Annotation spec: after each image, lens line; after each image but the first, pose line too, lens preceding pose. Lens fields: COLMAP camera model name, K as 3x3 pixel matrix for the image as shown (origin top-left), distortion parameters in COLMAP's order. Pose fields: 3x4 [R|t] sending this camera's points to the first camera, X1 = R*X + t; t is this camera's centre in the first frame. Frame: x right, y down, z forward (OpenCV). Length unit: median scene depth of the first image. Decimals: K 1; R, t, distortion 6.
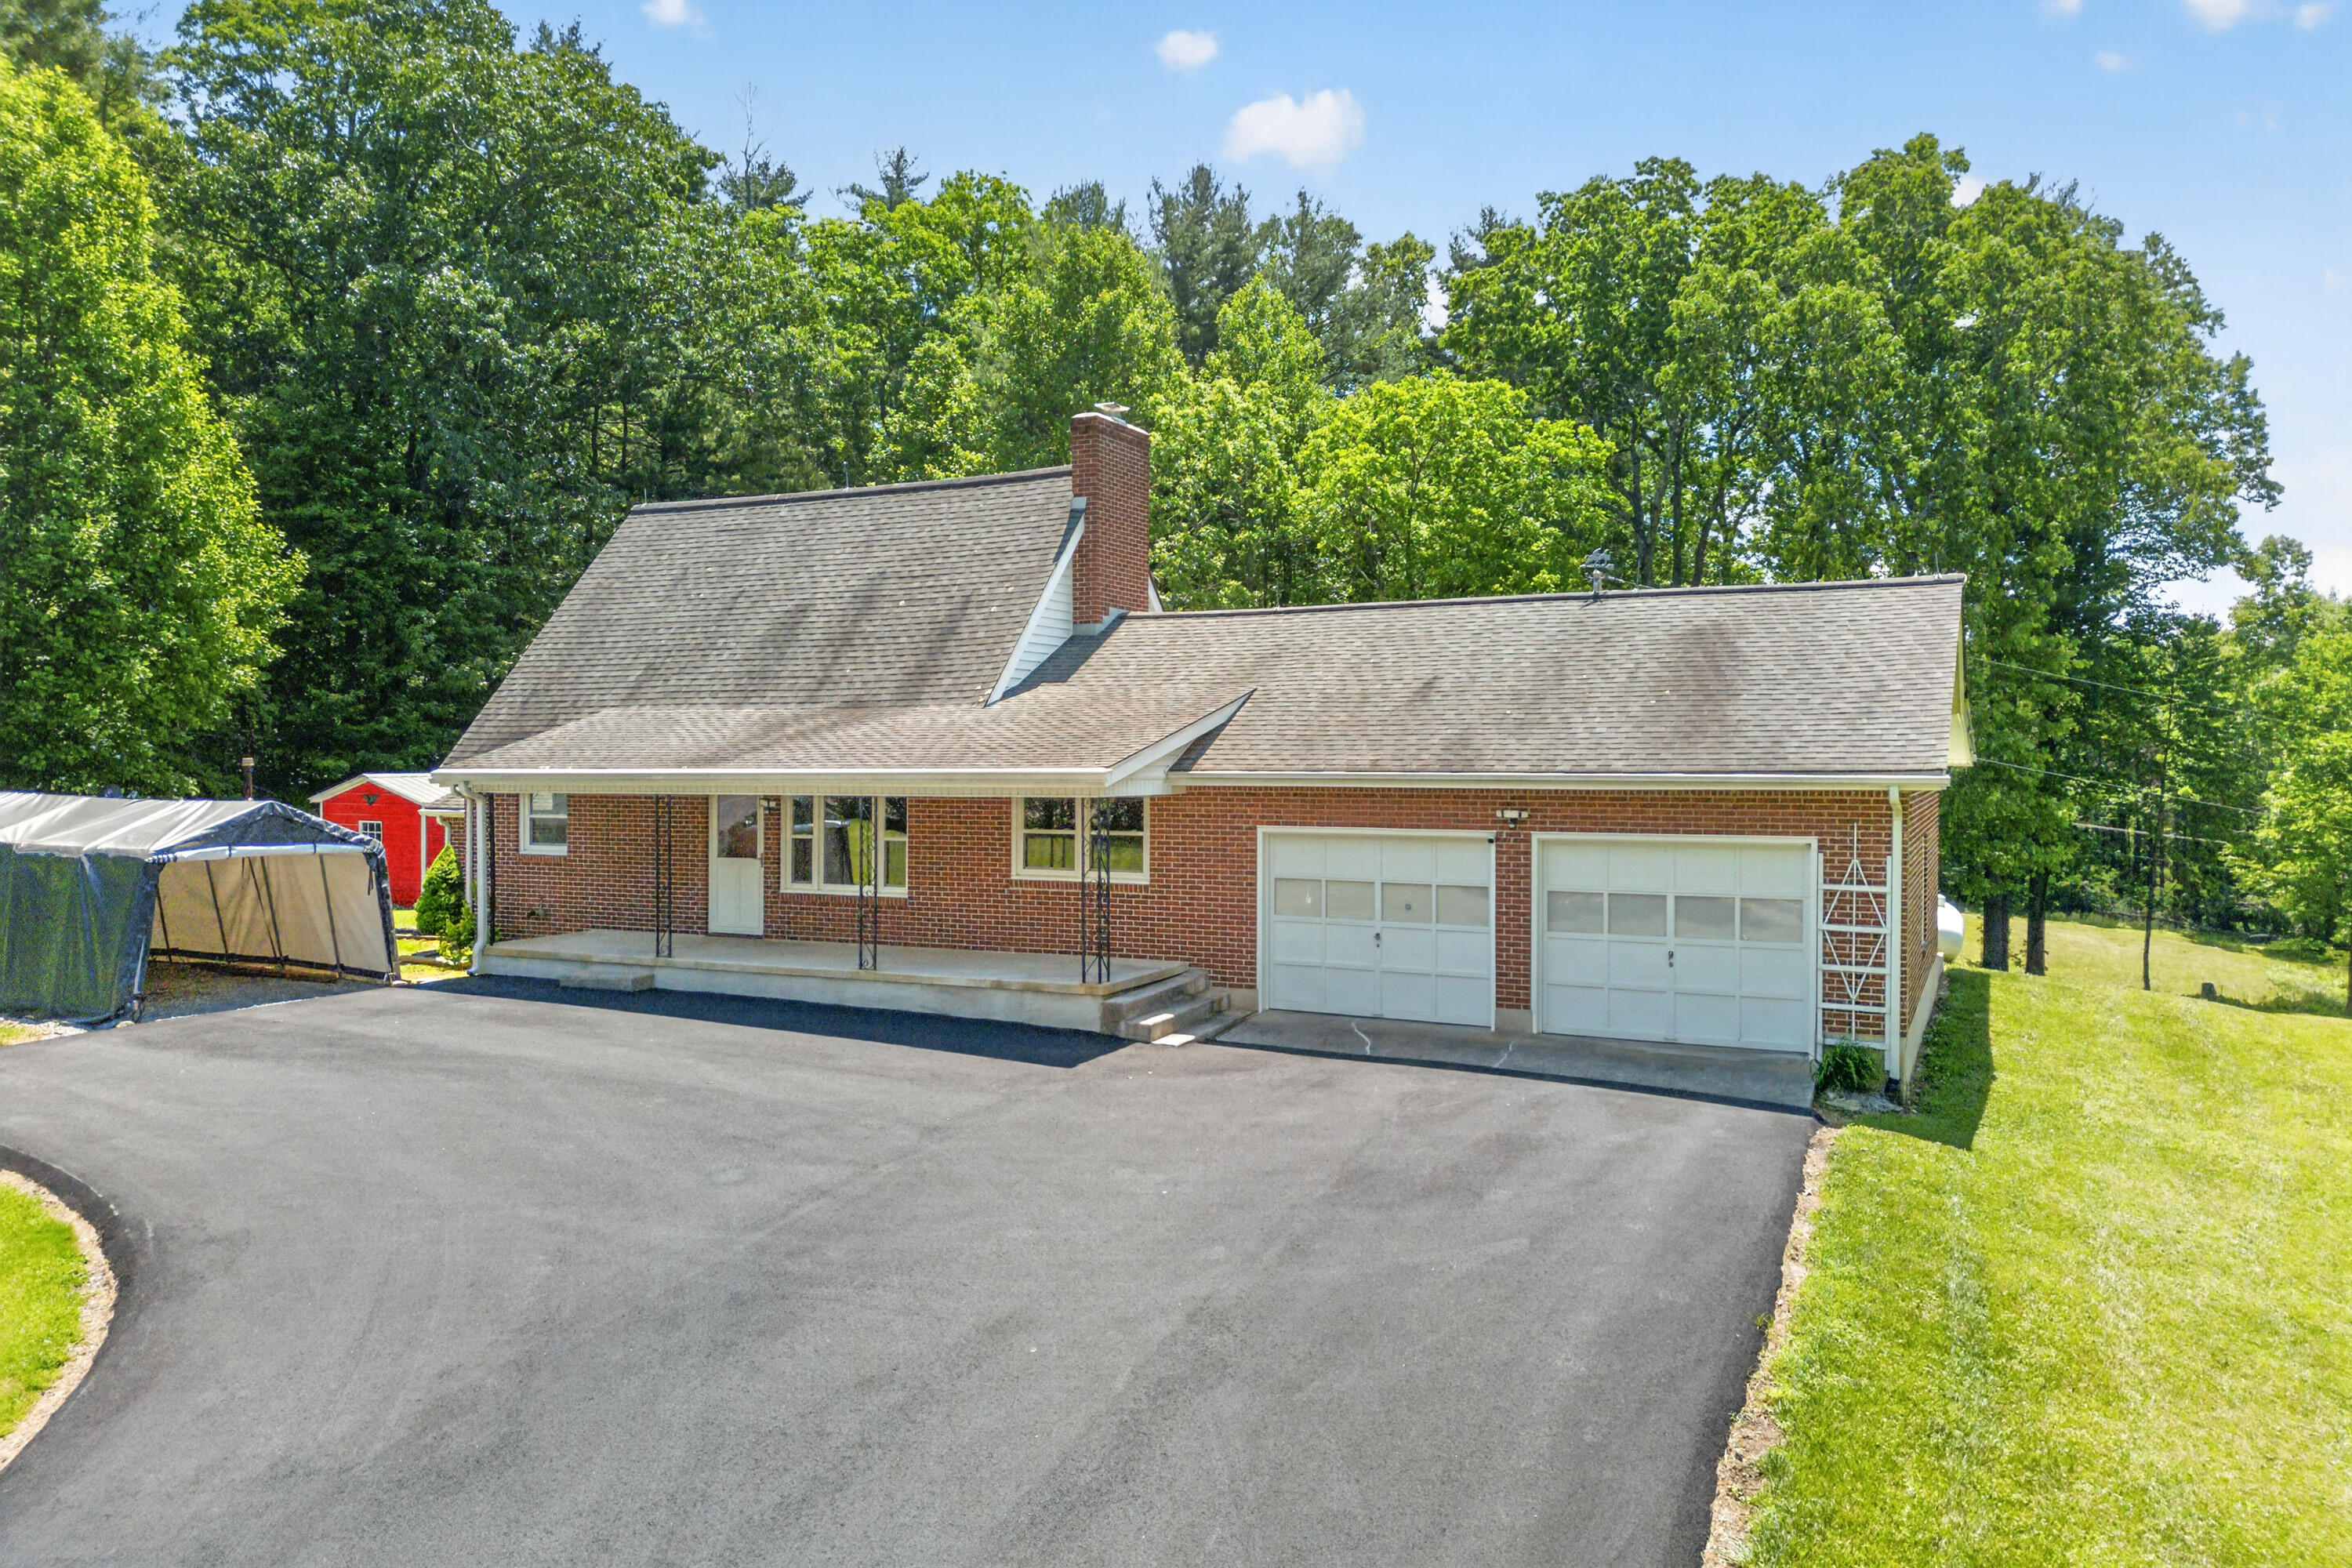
lens RADIAL K [[1626.4, 0, 1176.0], [0, 1626.4, 784.0], [0, 0, 1]] dist [0.070217, -0.085514]
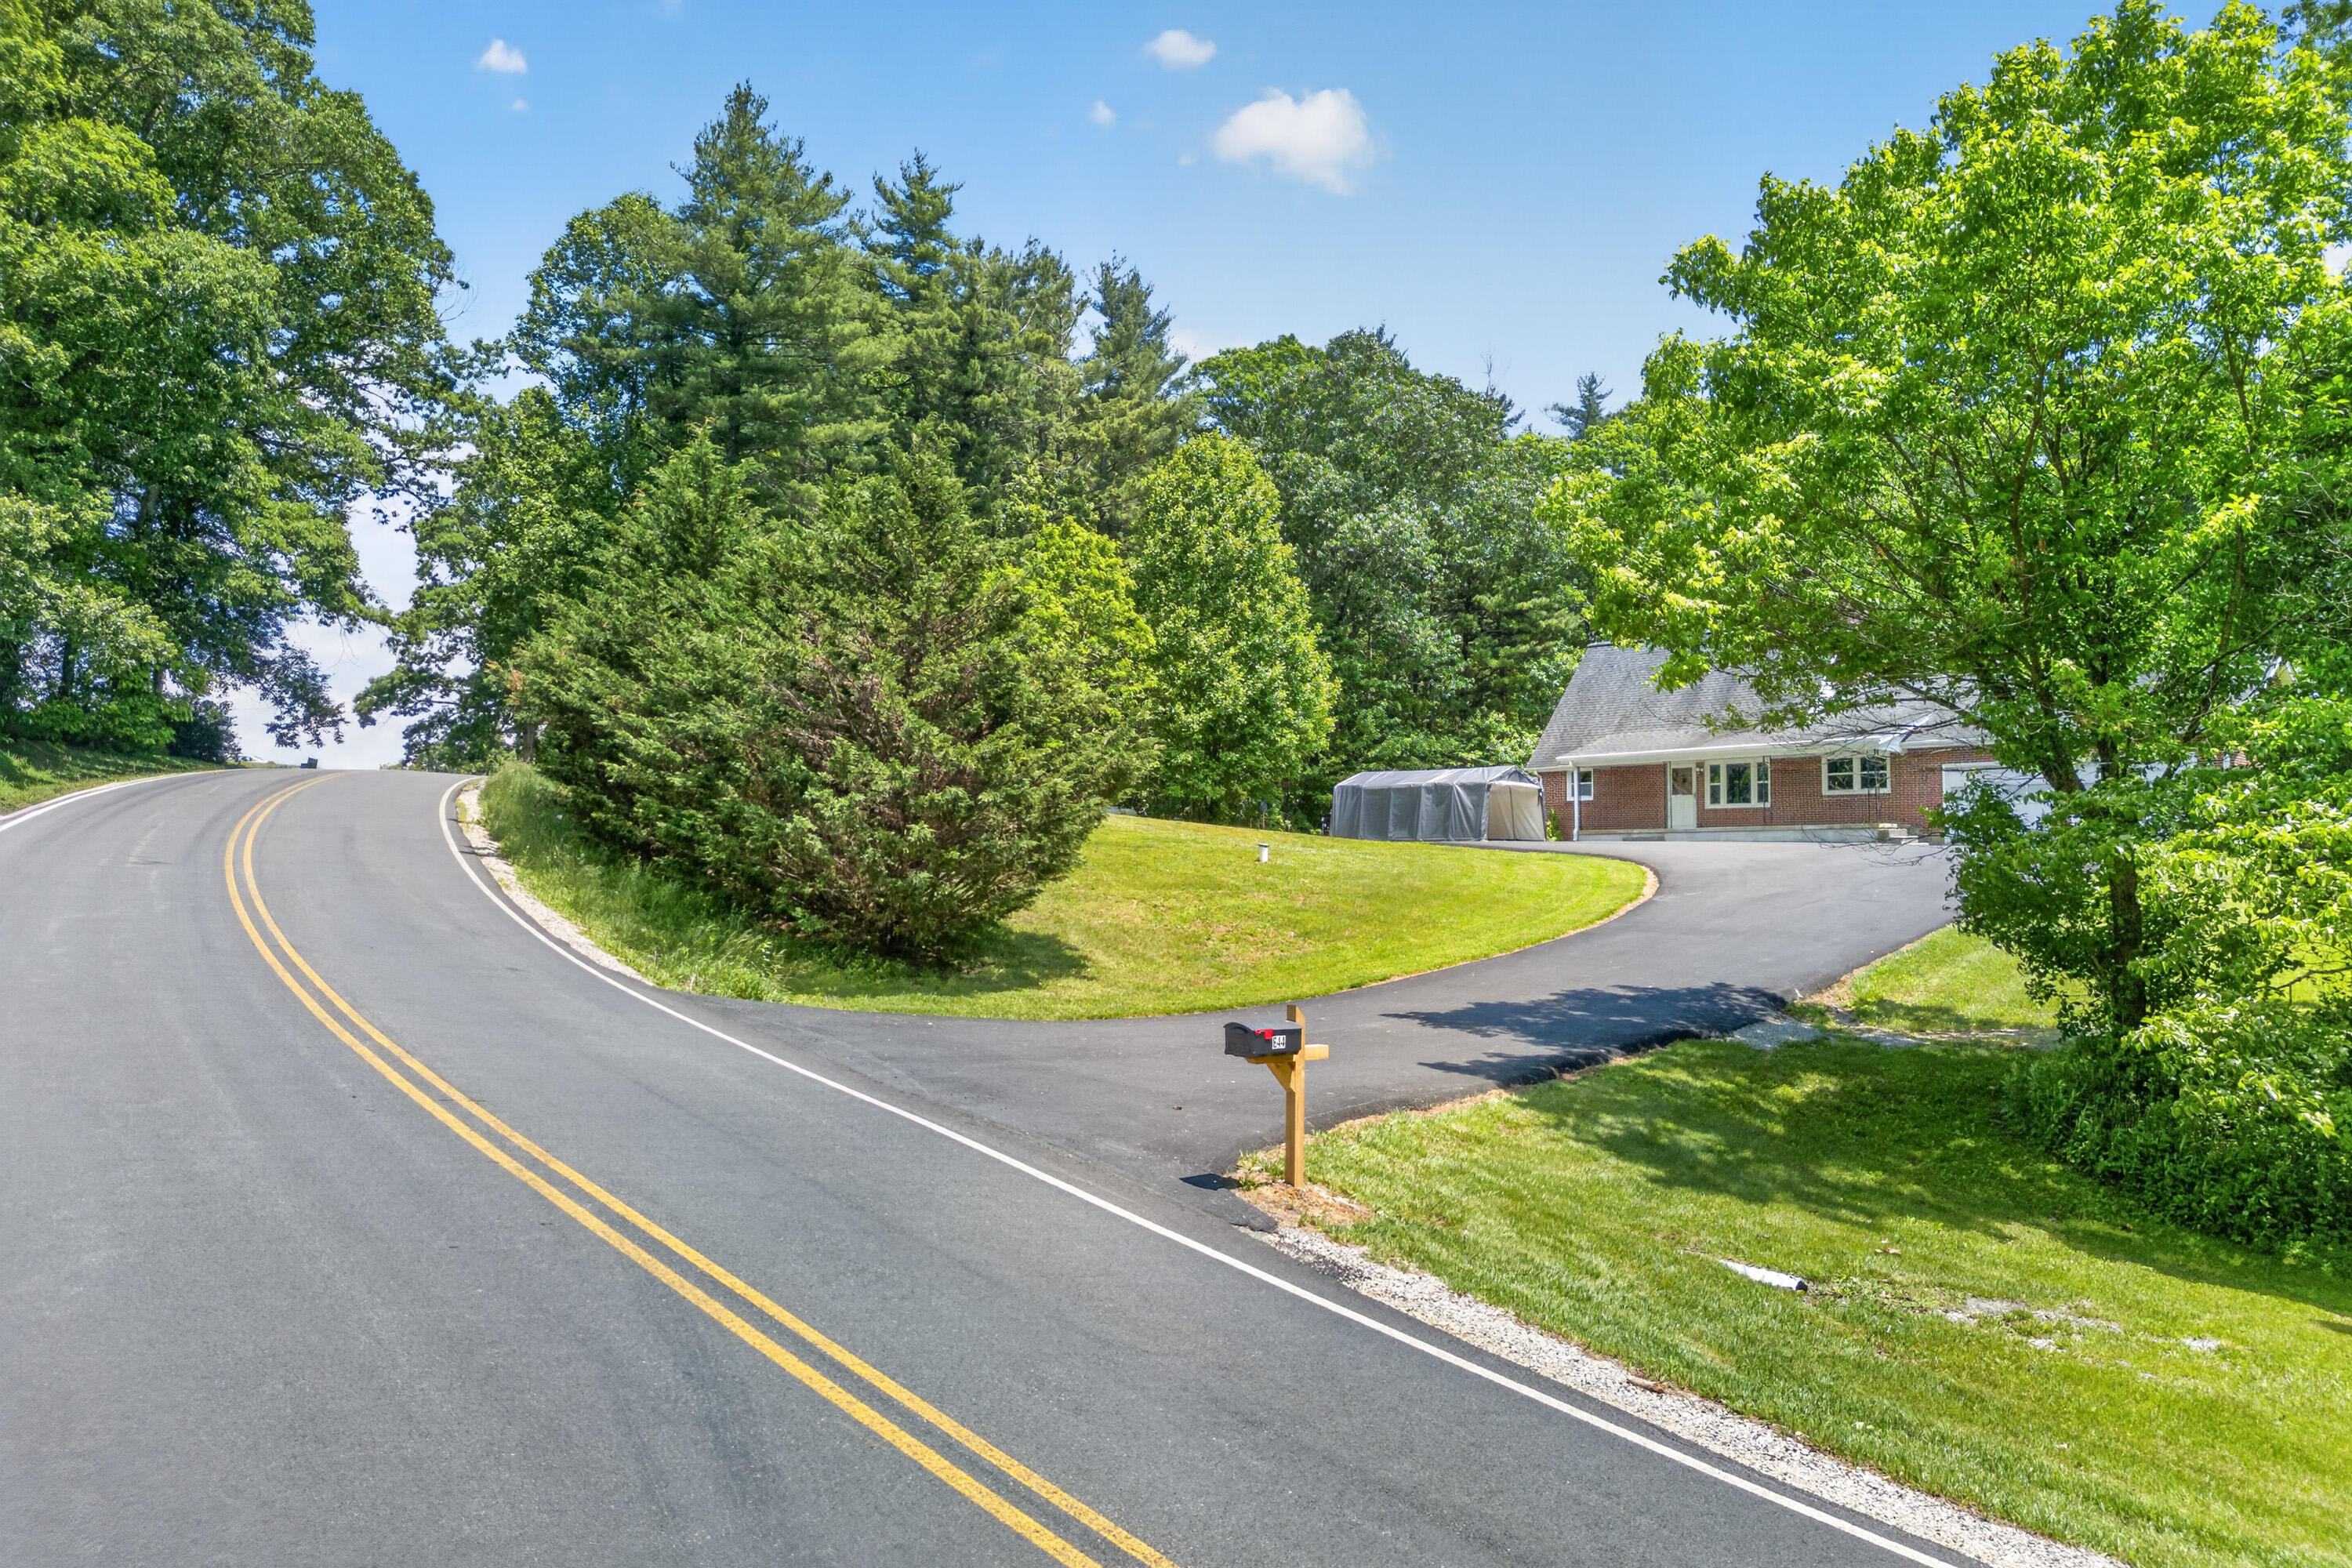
lens RADIAL K [[1606.1, 0, 1172.2], [0, 1606.1, 824.6], [0, 0, 1]] dist [0.029136, -0.000572]
pose [[0.942186, -0.008317, -0.334987, -0.189594], [-0.007845, 0.998870, -0.046865, 0.200323], [0.334998, 0.046783, 0.941057, -1.372250]]
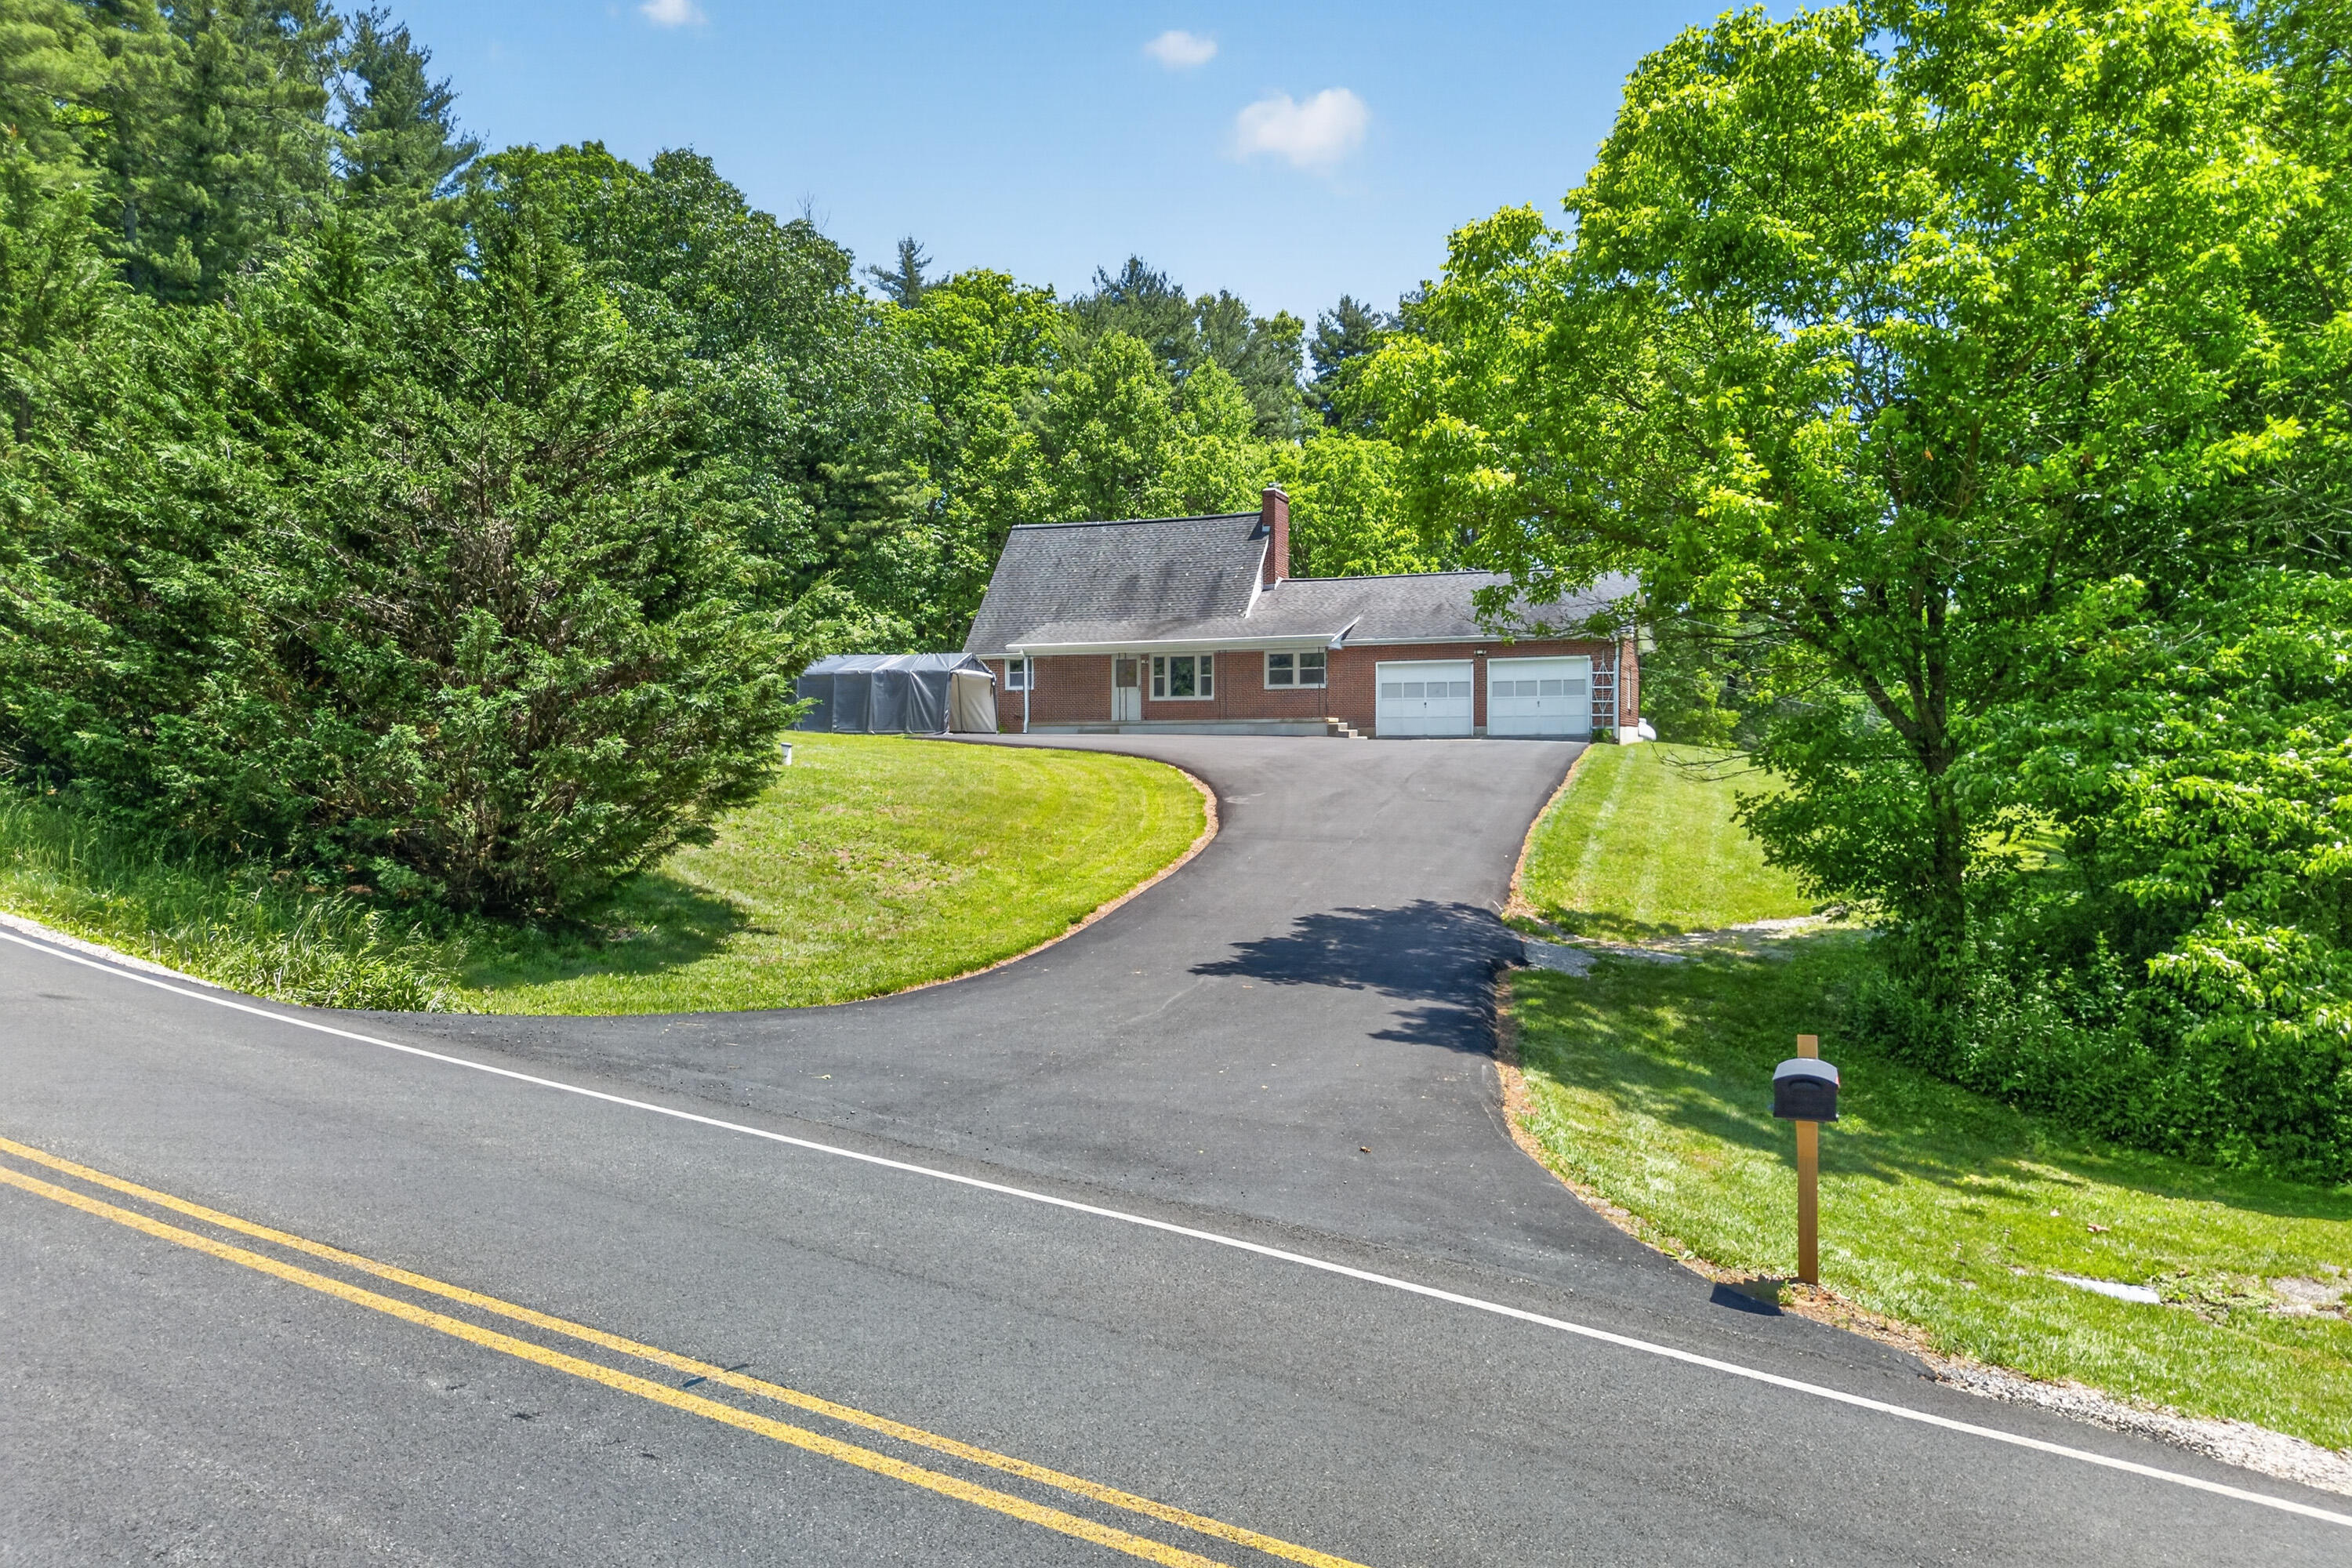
lens RADIAL K [[1626.4, 0, 1176.0], [0, 1626.4, 784.0], [0, 0, 1]] dist [0.070217, -0.085514]
pose [[0.991279, -0.007724, 0.131550, -0.503315], [0.007482, 0.999969, 0.002333, 0.176617], [-0.131564, -0.001329, 0.991307, -1.239120]]
